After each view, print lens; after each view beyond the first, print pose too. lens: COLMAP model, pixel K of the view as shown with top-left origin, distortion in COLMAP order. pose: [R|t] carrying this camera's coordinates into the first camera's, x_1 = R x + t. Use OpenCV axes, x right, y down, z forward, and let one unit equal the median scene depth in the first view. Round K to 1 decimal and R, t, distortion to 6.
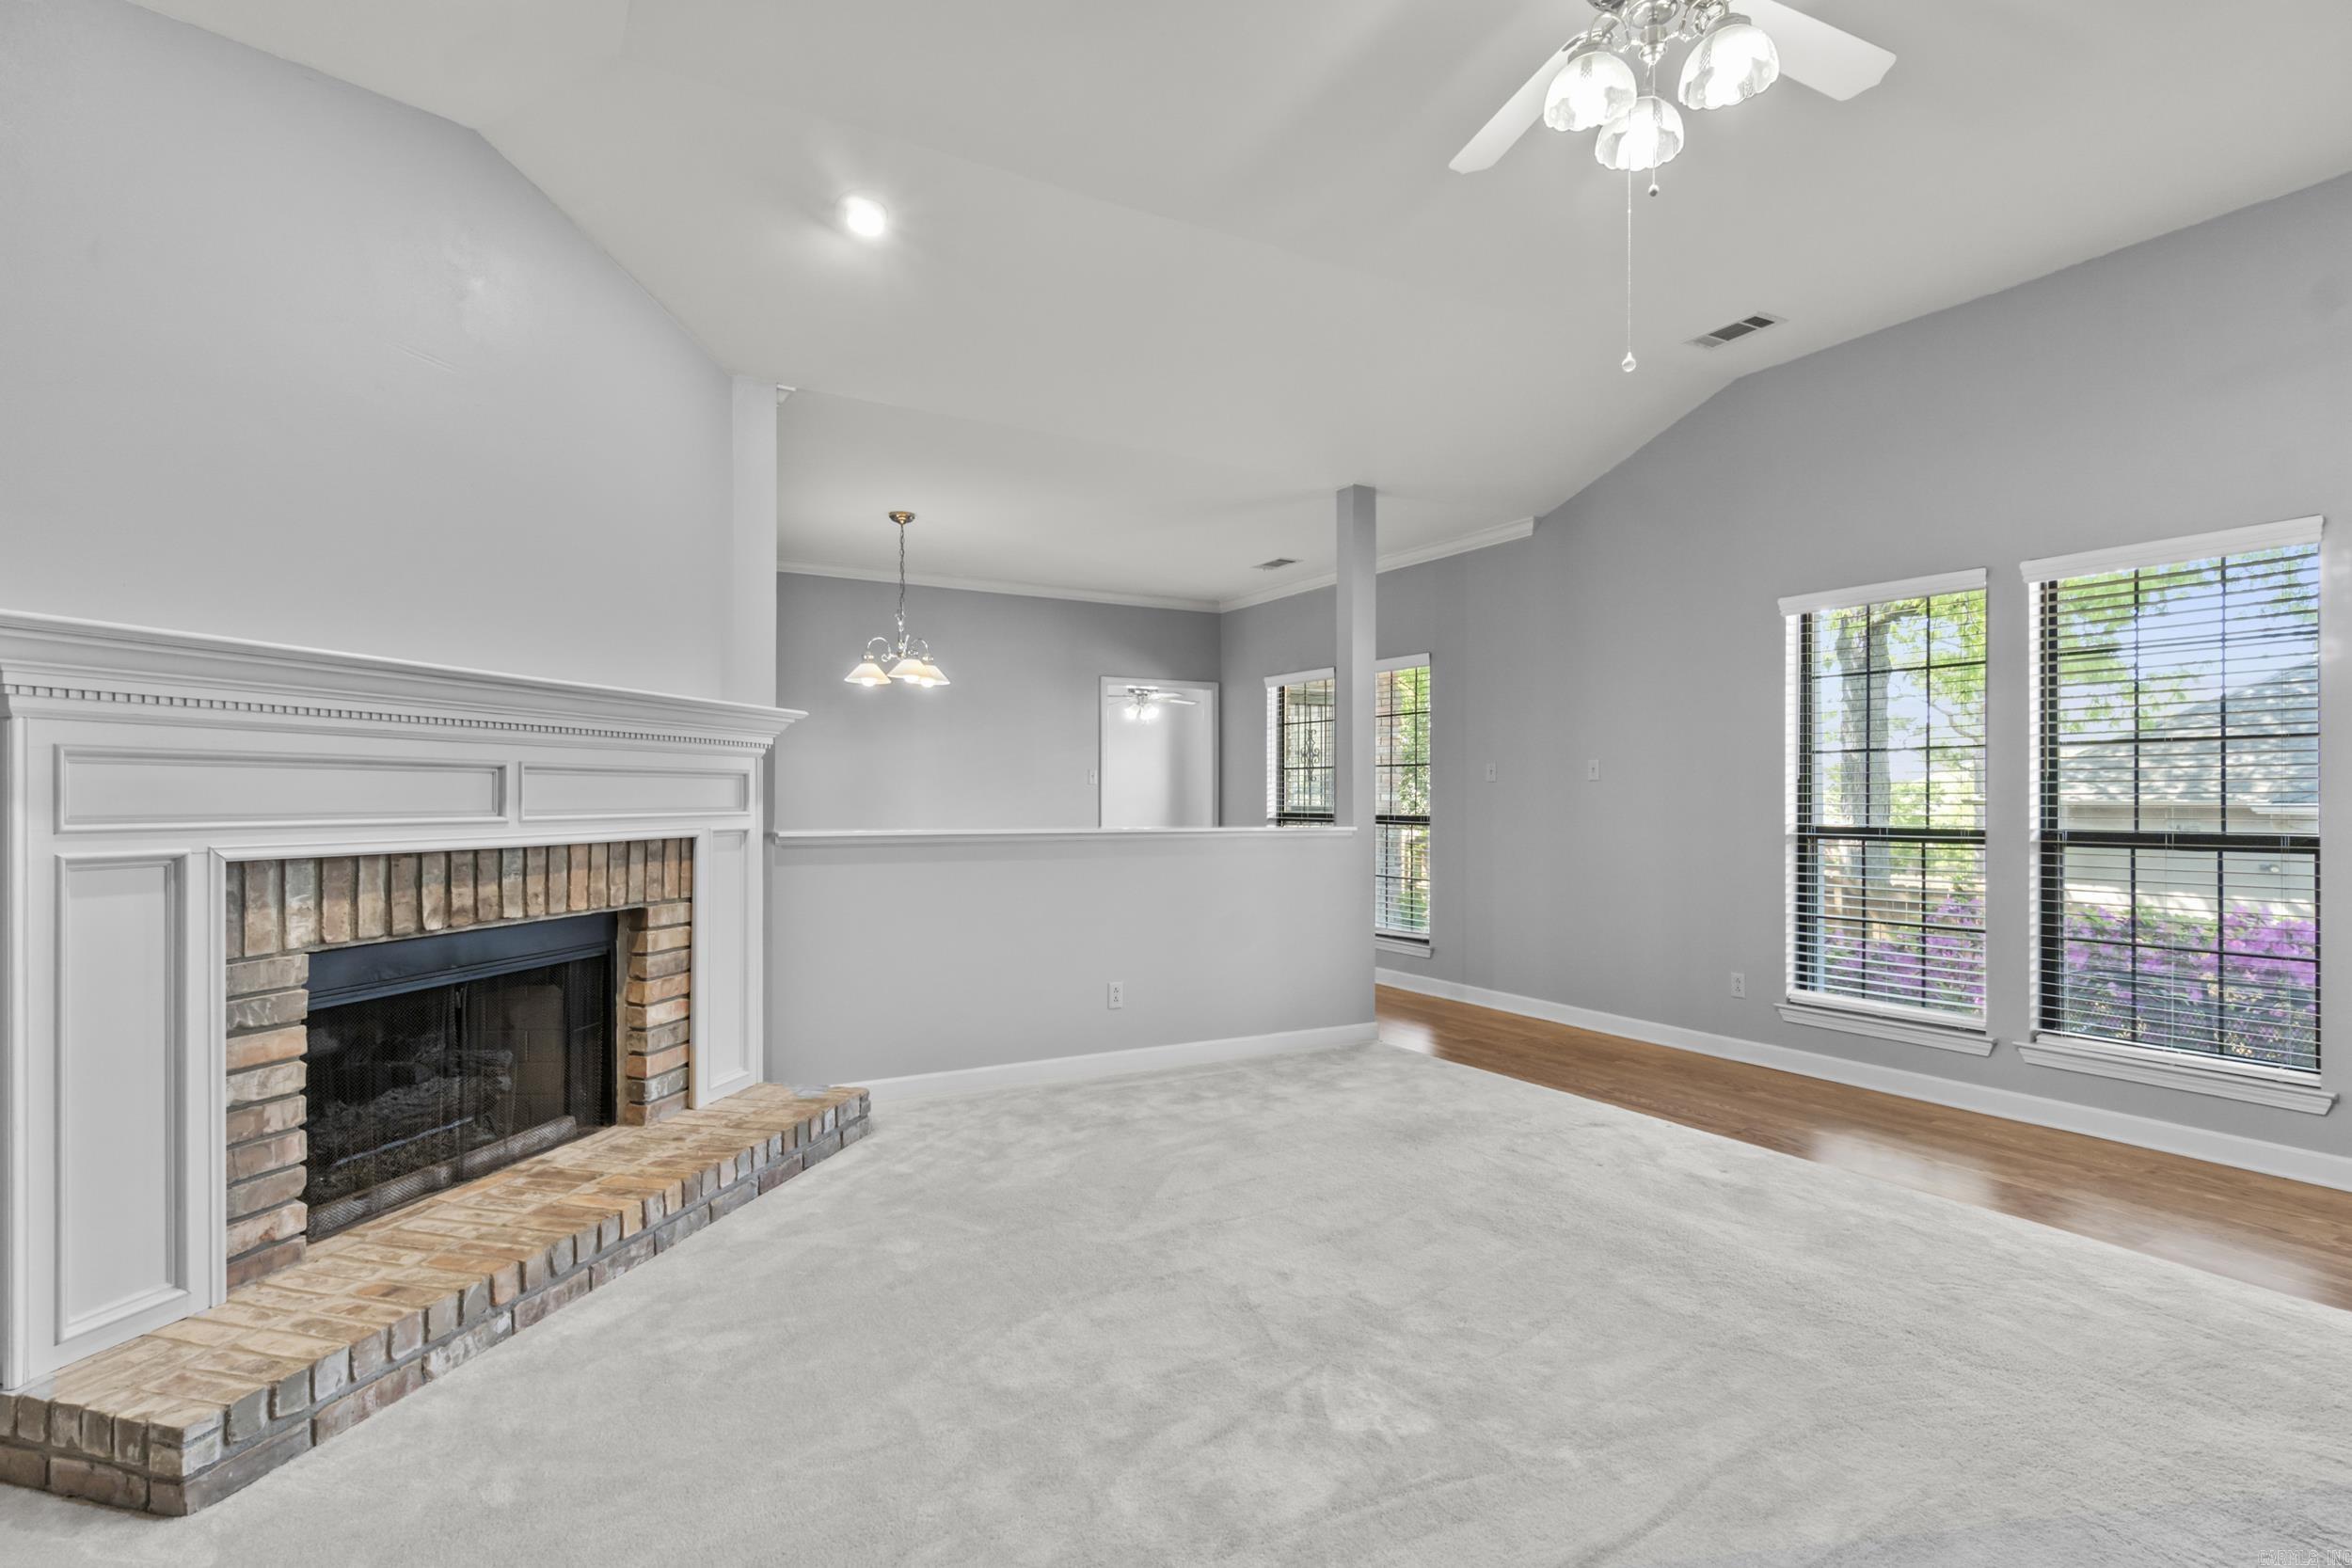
lens RADIAL K [[1159.2, 0, 1184.7], [0, 1159.2, 807.1], [0, 0, 1]] dist [-0.000865, 0.001170]
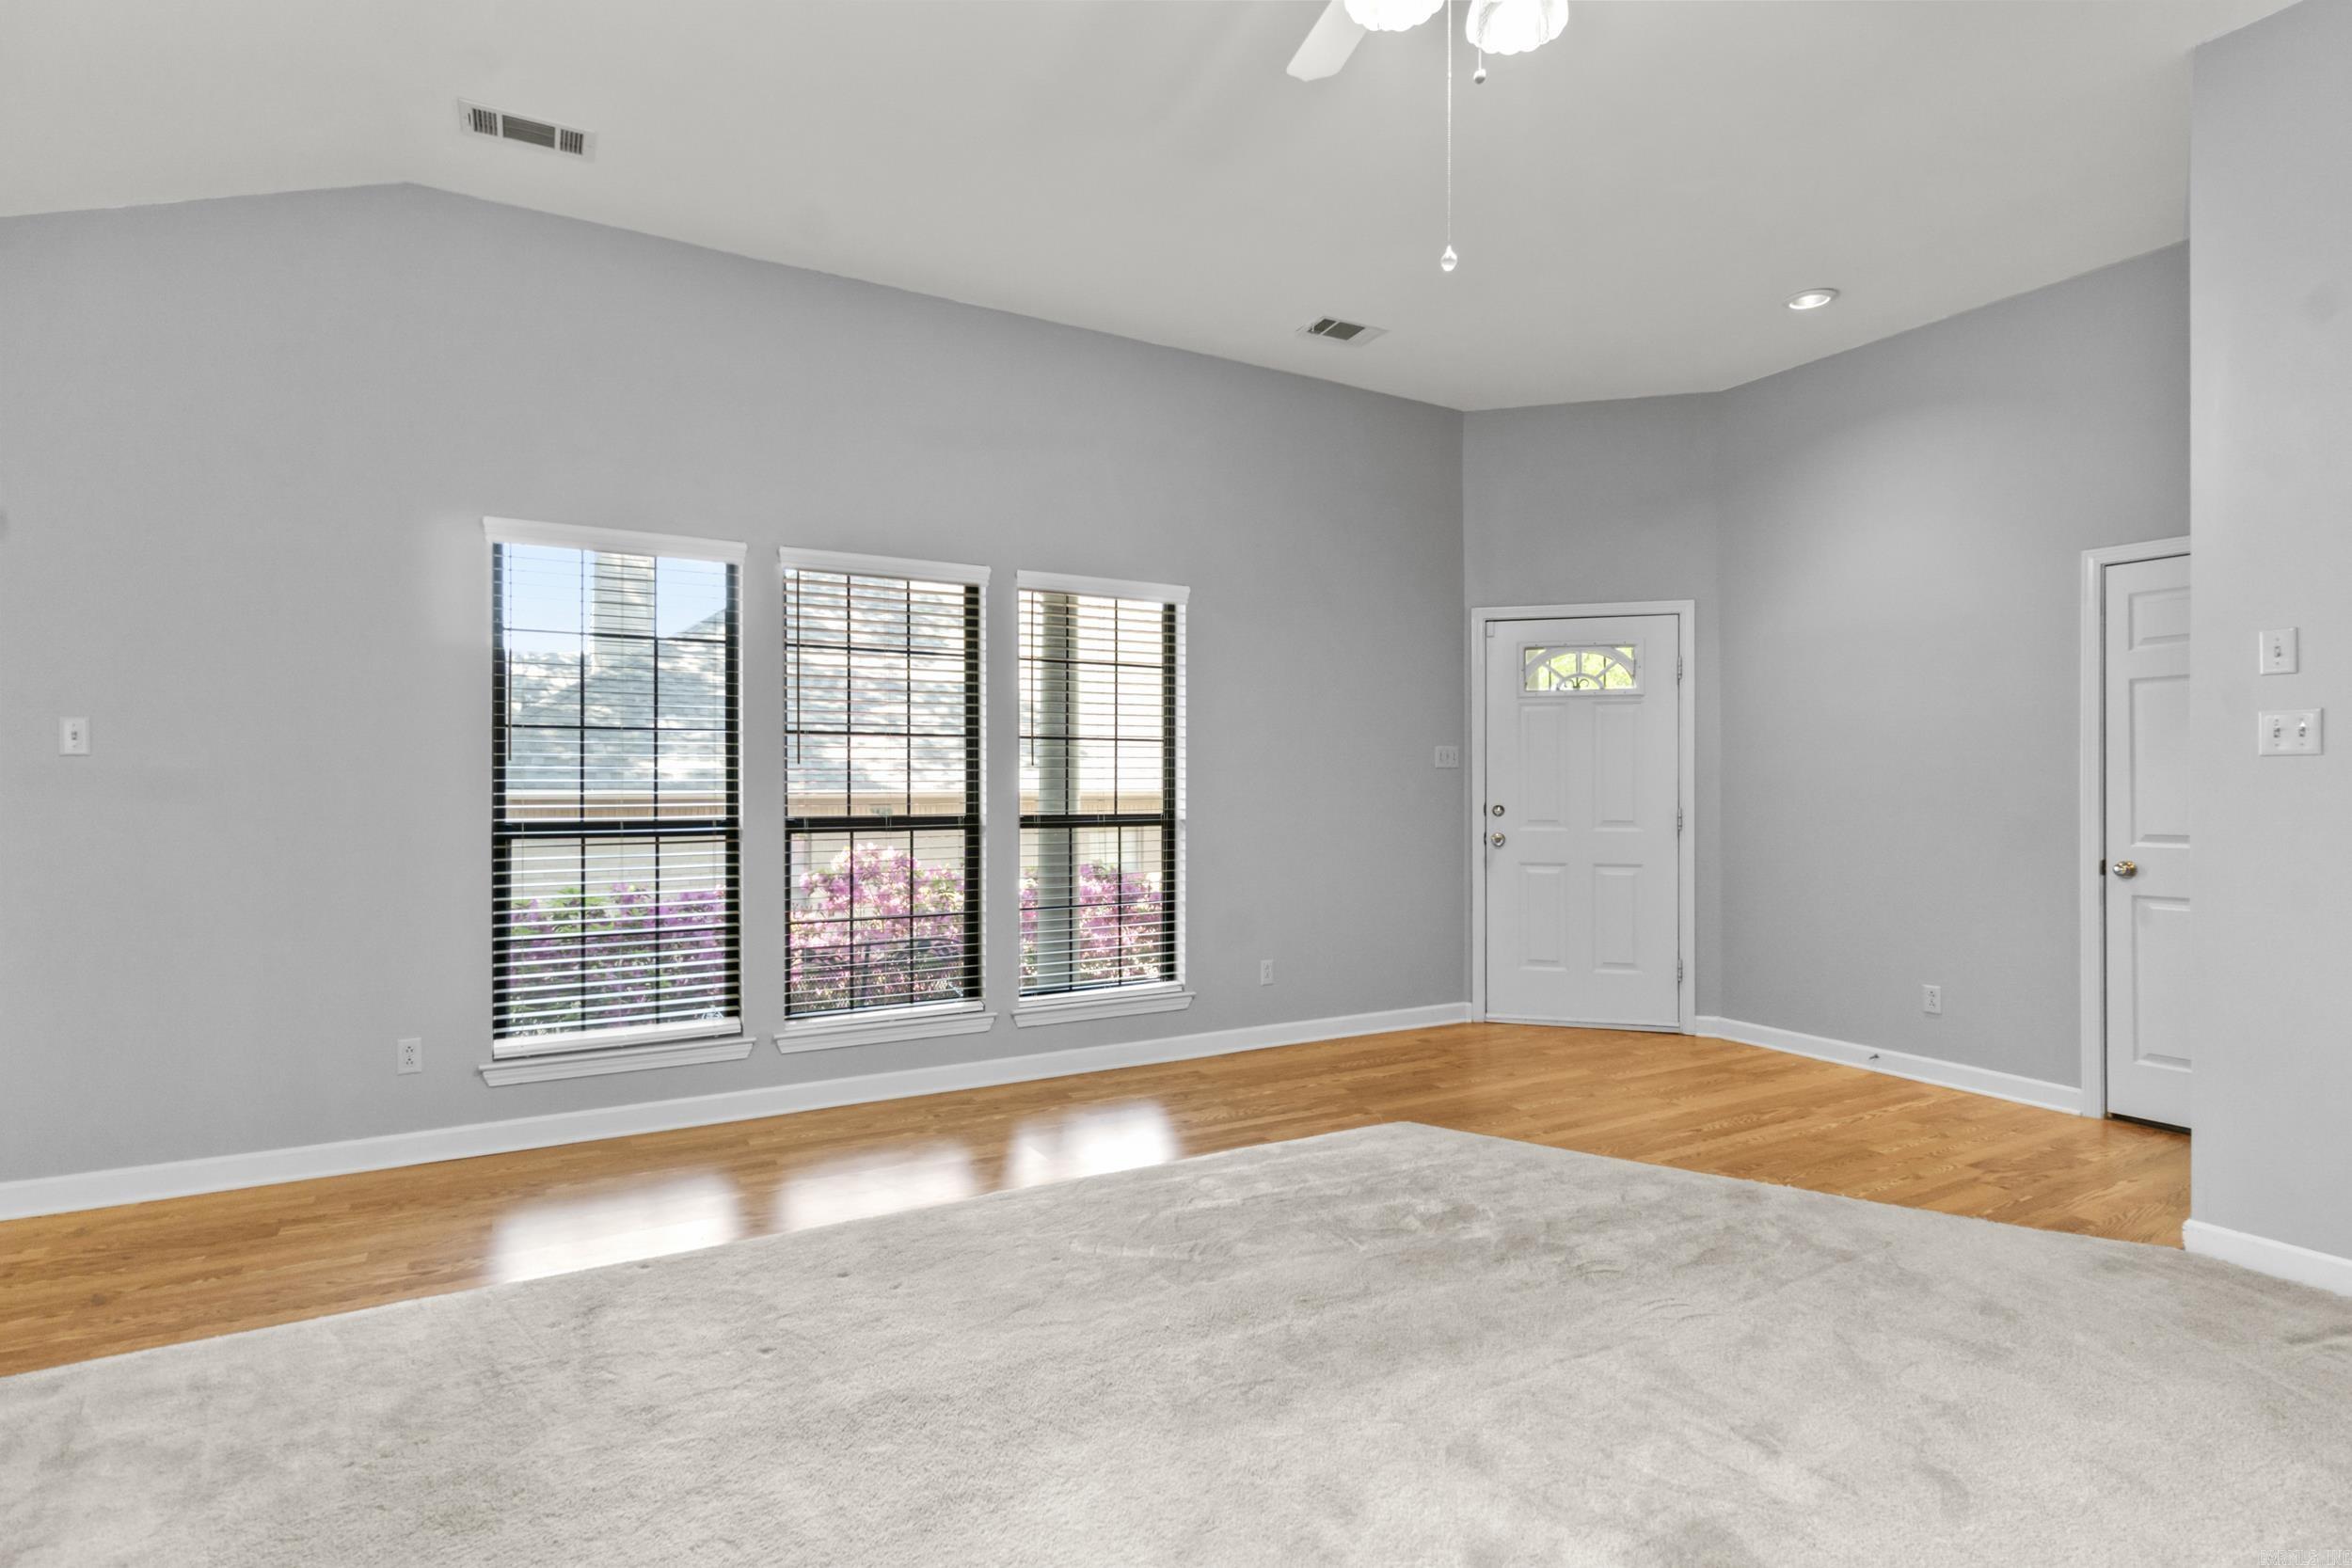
lens RADIAL K [[1159.2, 0, 1119.9], [0, 1159.2, 784.3], [0, 0, 1]] dist [-0.000865, 0.001170]
pose [[0.022738, 0.001173, 0.999741, -0.332805], [0.008690, 0.999961, -0.001371, -0.006904], [-0.999704, 0.008719, 0.022727, 0.900385]]
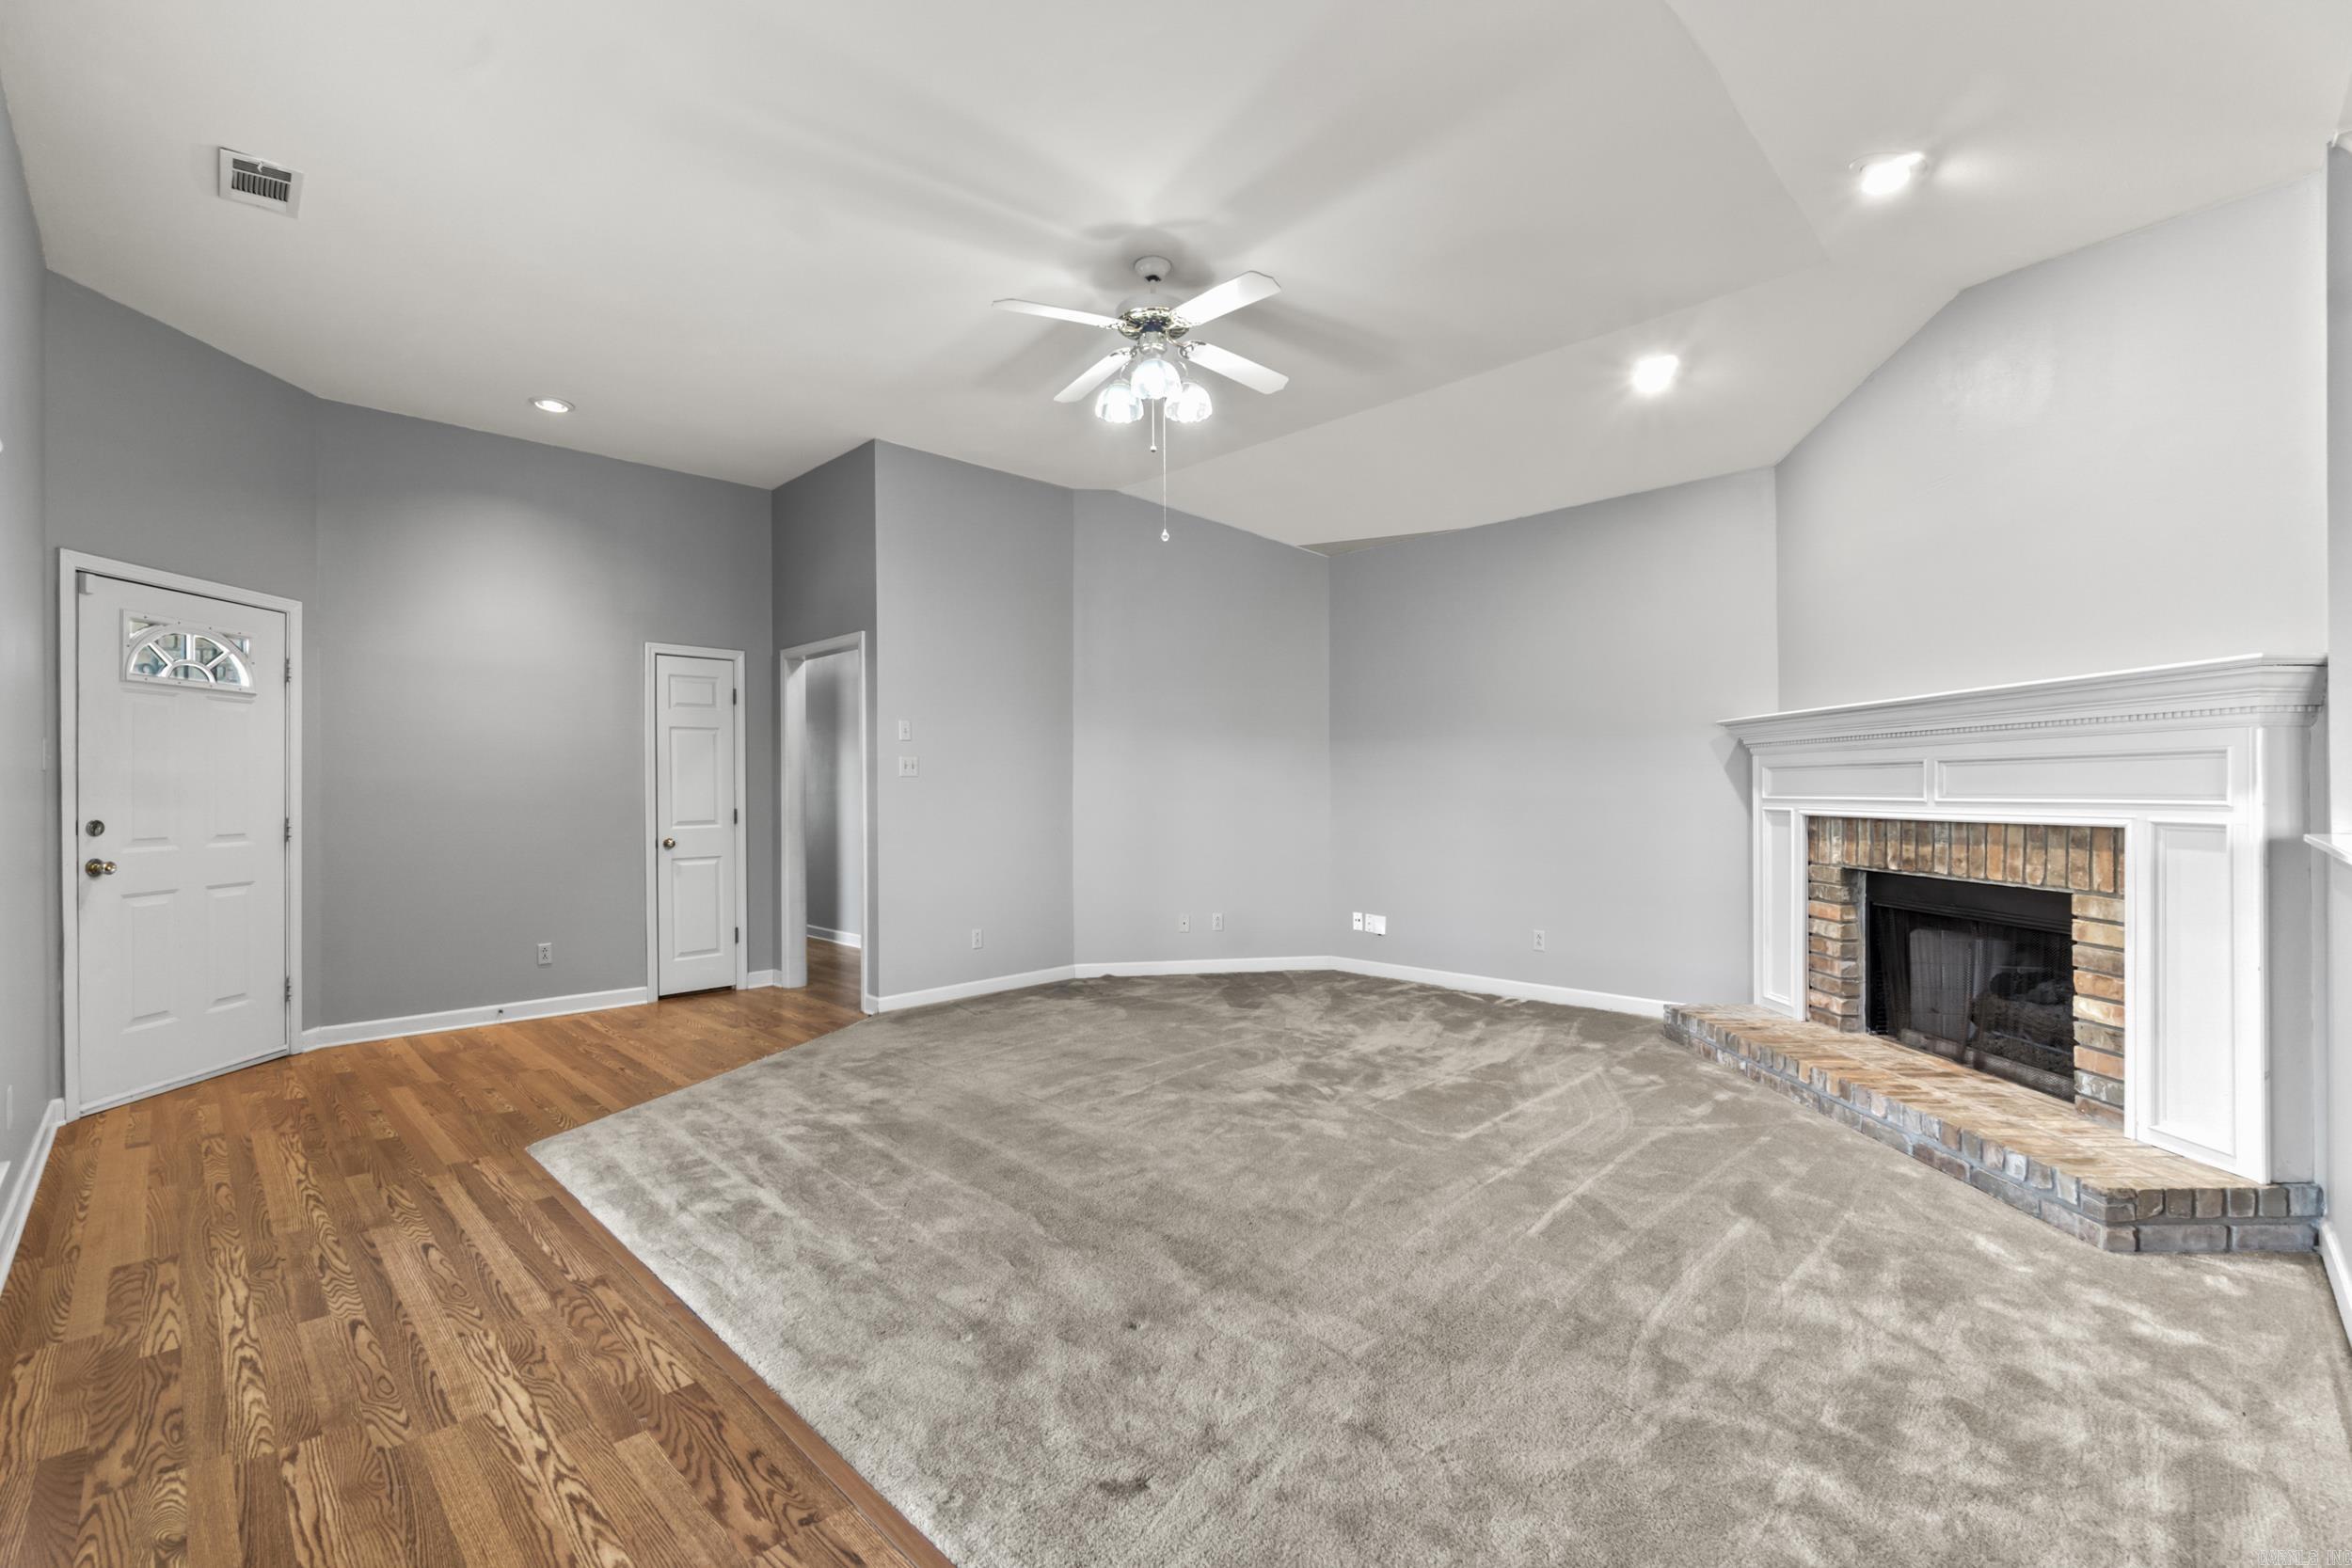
lens RADIAL K [[1019.3, 0, 1182.0], [0, 1019.3, 798.8], [0, 0, 1]] dist [-0.008382, 0.003112]
pose [[-0.965576, 0.007976, -0.259998, 0.549156], [0.003473, 0.999836, 0.017775, -0.014492], [0.260097, 0.016260, -0.965446, 1.812660]]
